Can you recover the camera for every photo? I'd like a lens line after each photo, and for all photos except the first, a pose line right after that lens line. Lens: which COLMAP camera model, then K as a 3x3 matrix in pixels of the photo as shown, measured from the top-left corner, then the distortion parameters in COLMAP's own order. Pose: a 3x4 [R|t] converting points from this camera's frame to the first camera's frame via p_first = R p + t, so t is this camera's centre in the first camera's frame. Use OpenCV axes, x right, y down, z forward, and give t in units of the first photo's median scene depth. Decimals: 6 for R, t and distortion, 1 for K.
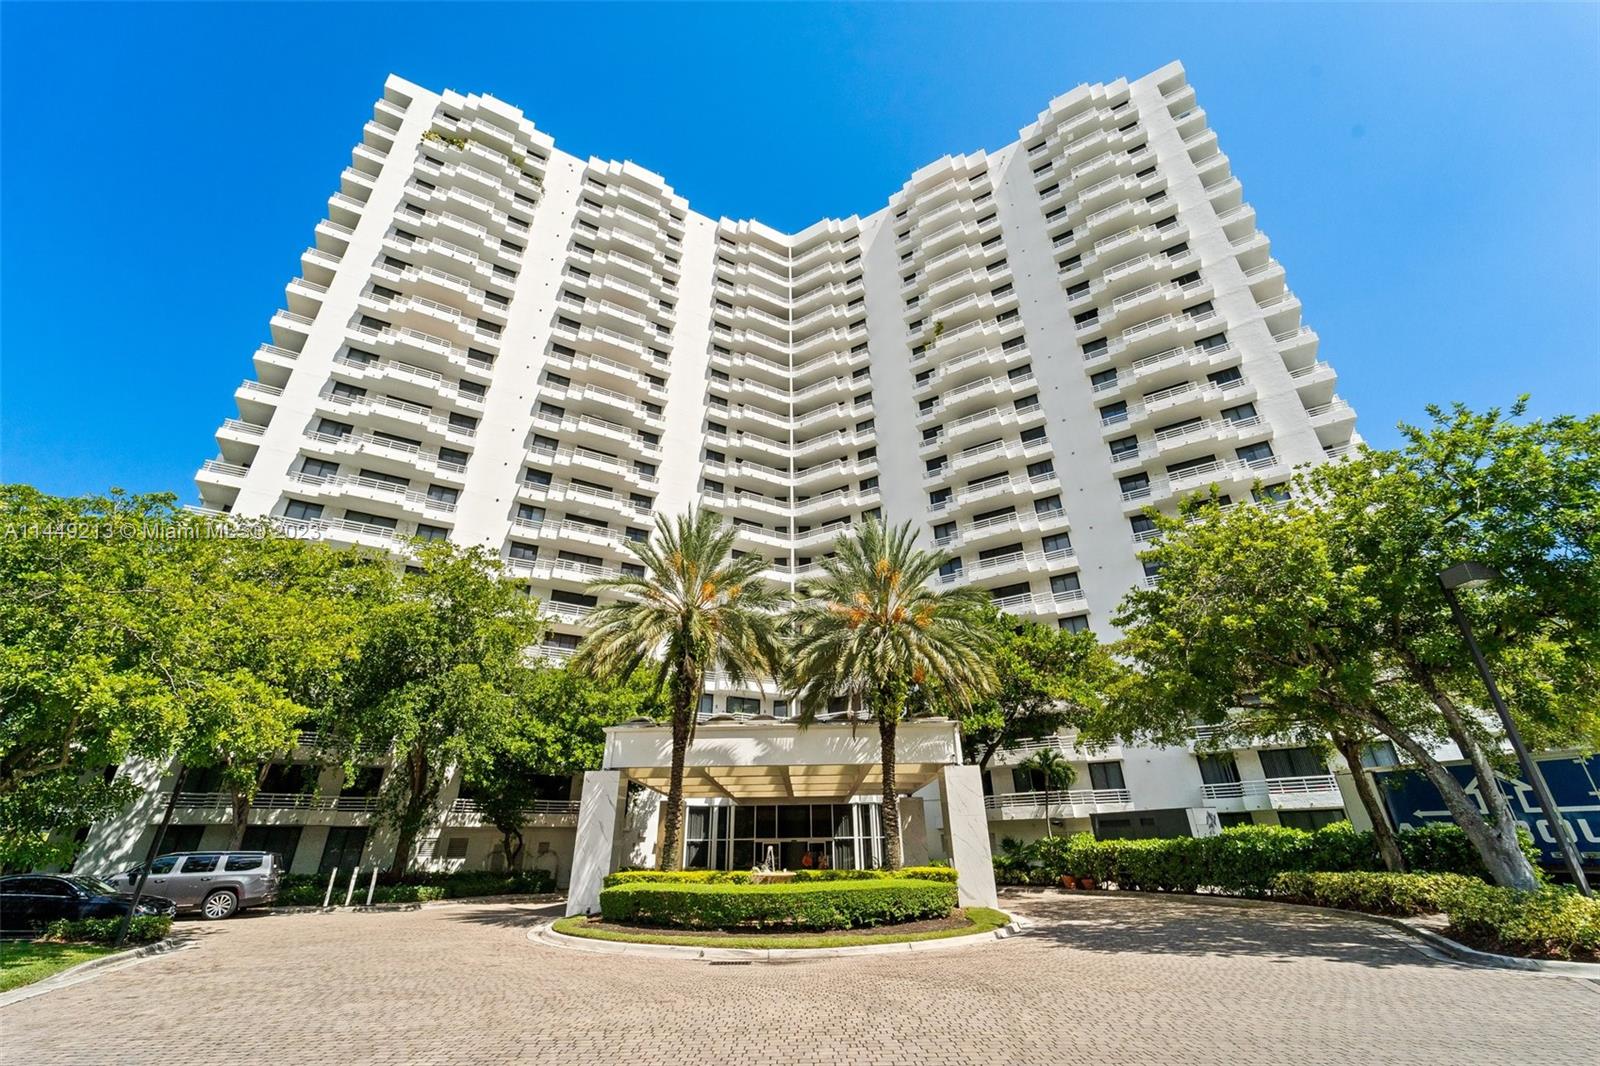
lens RADIAL K [[627.3, 0, 802.6], [0, 627.3, 537.5], [0, 0, 1]] dist [-0.007568, 0.000075]
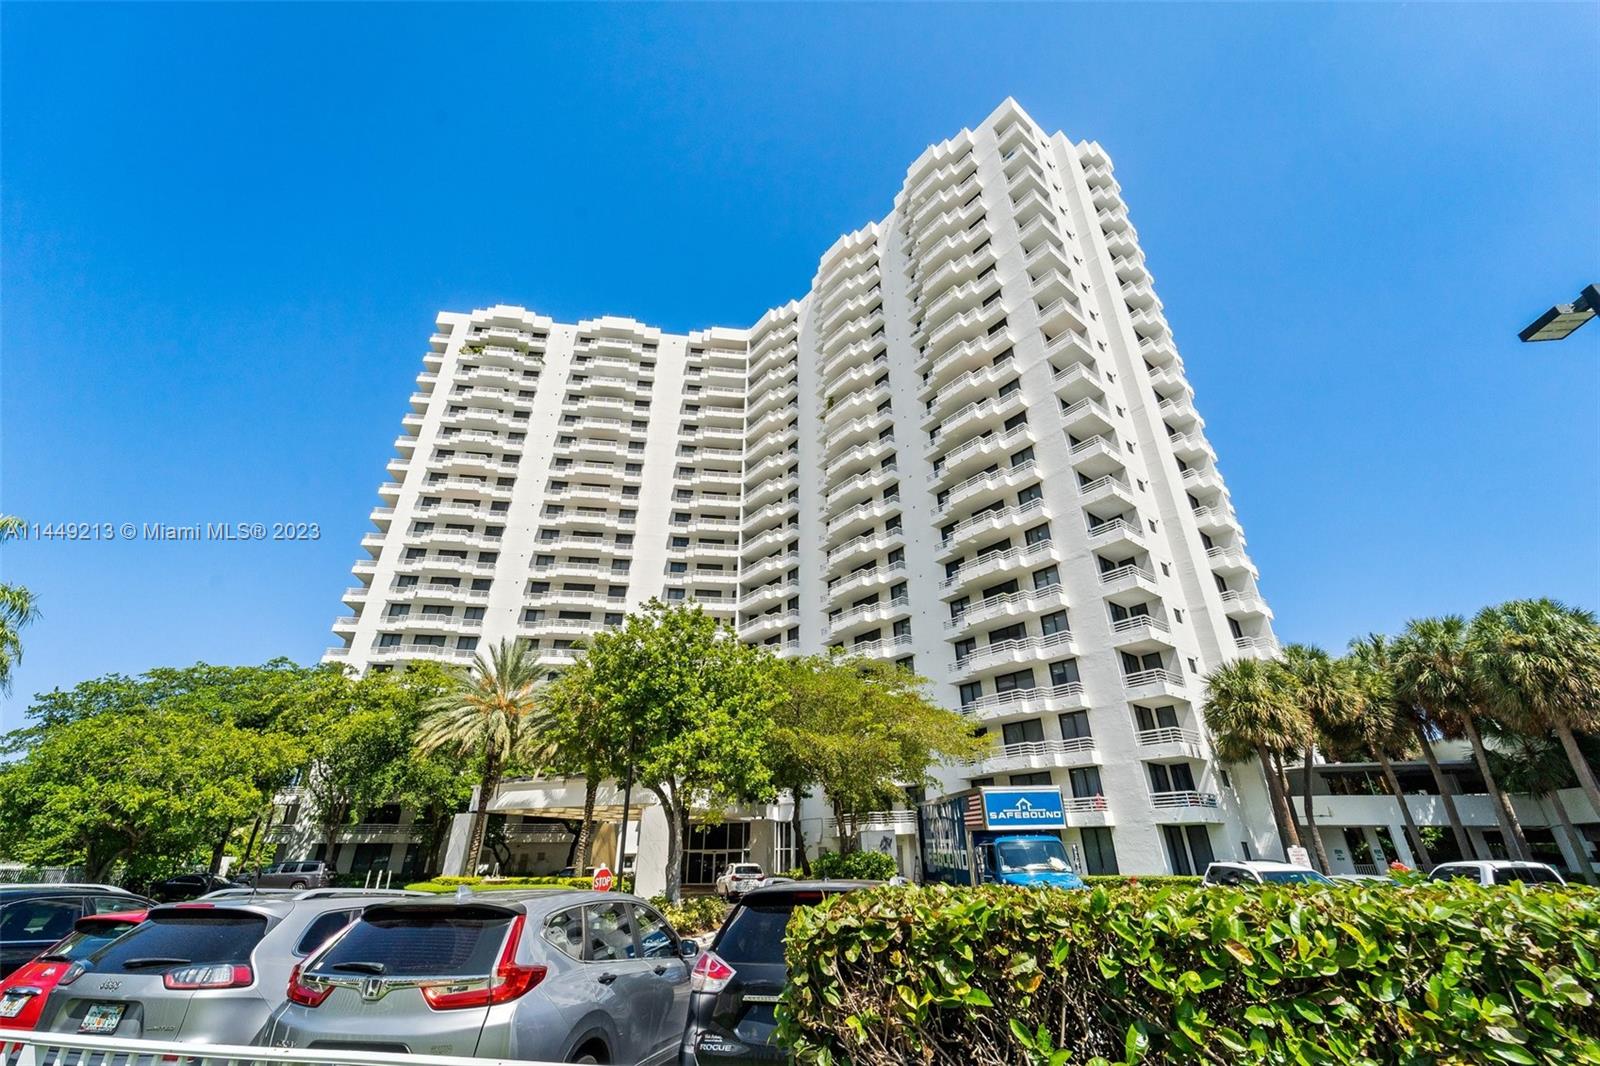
lens RADIAL K [[627.3, 0, 802.6], [0, 627.3, 537.5], [0, 0, 1]] dist [-0.007568, 0.000075]
pose [[0.936560, -0.155334, -0.314208, 0.501576], [0.154570, 0.987599, -0.027511, -0.068936], [0.314585, -0.022801, 0.948956, -0.111373]]
